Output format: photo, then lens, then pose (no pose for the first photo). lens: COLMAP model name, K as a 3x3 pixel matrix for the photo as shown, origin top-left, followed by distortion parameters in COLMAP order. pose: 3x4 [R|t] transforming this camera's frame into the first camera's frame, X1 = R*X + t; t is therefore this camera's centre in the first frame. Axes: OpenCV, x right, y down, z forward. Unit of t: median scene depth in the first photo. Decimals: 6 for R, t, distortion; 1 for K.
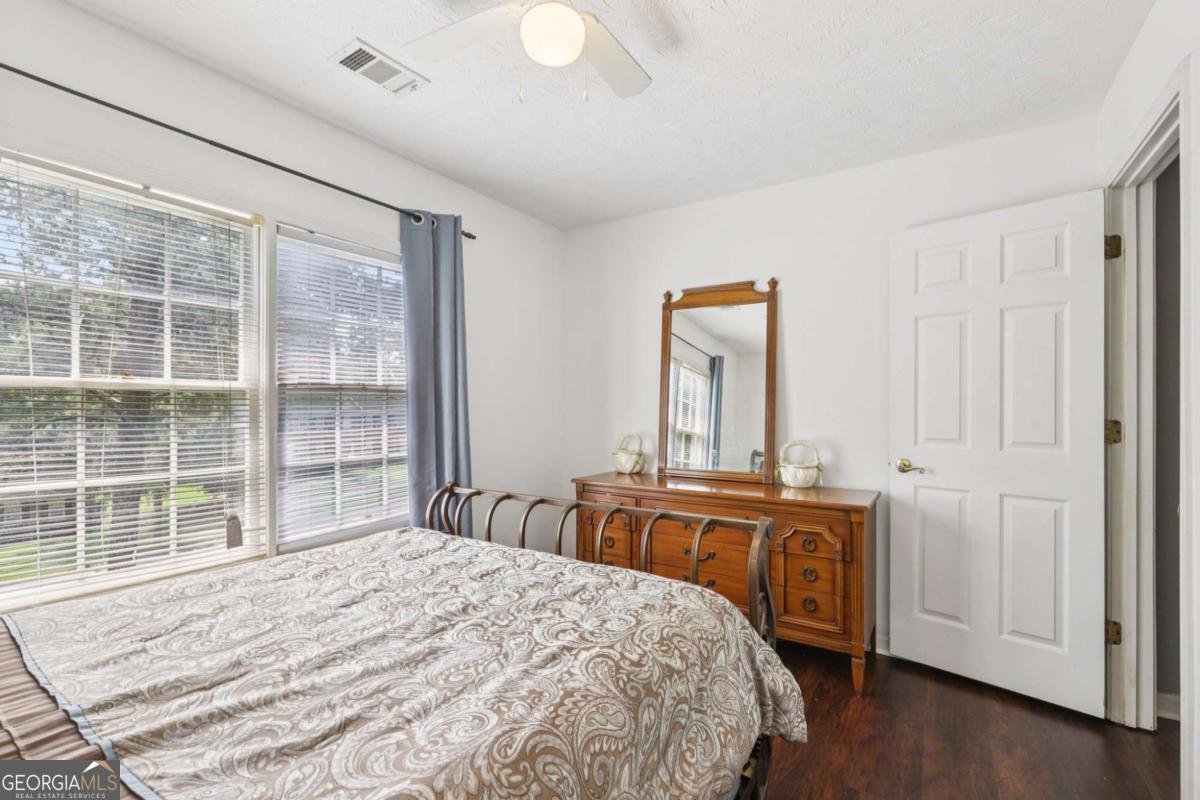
lens RADIAL K [[540.9, 0, 602.3], [0, 540.9, 405.9], [0, 0, 1]] dist [0.016115, 0.000049]
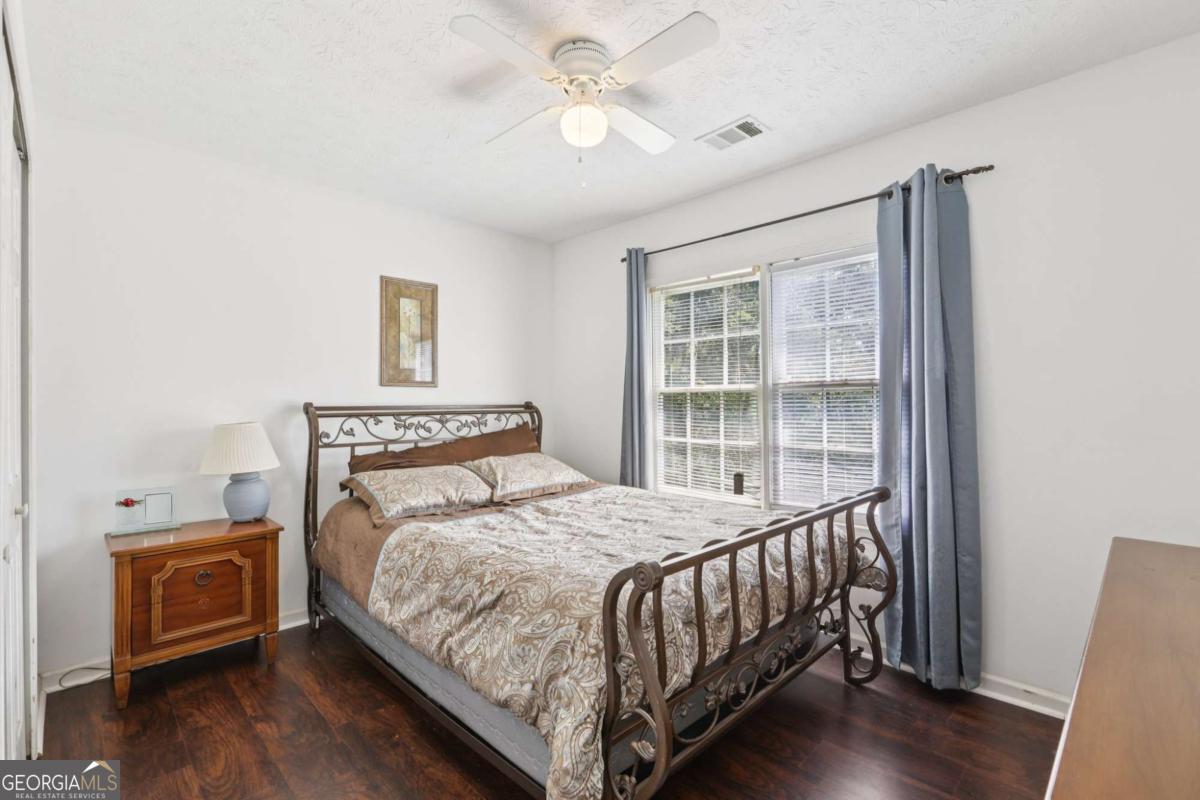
lens RADIAL K [[540.9, 0, 602.3], [0, 540.9, 405.9], [0, 0, 1]] dist [0.016115, 0.000049]
pose [[-0.219002, 0.007180, -0.975698, 0.794025], [0.001086, 0.999974, 0.007114, 0.003021], [0.975724, 0.000498, -0.219004, 0.877038]]
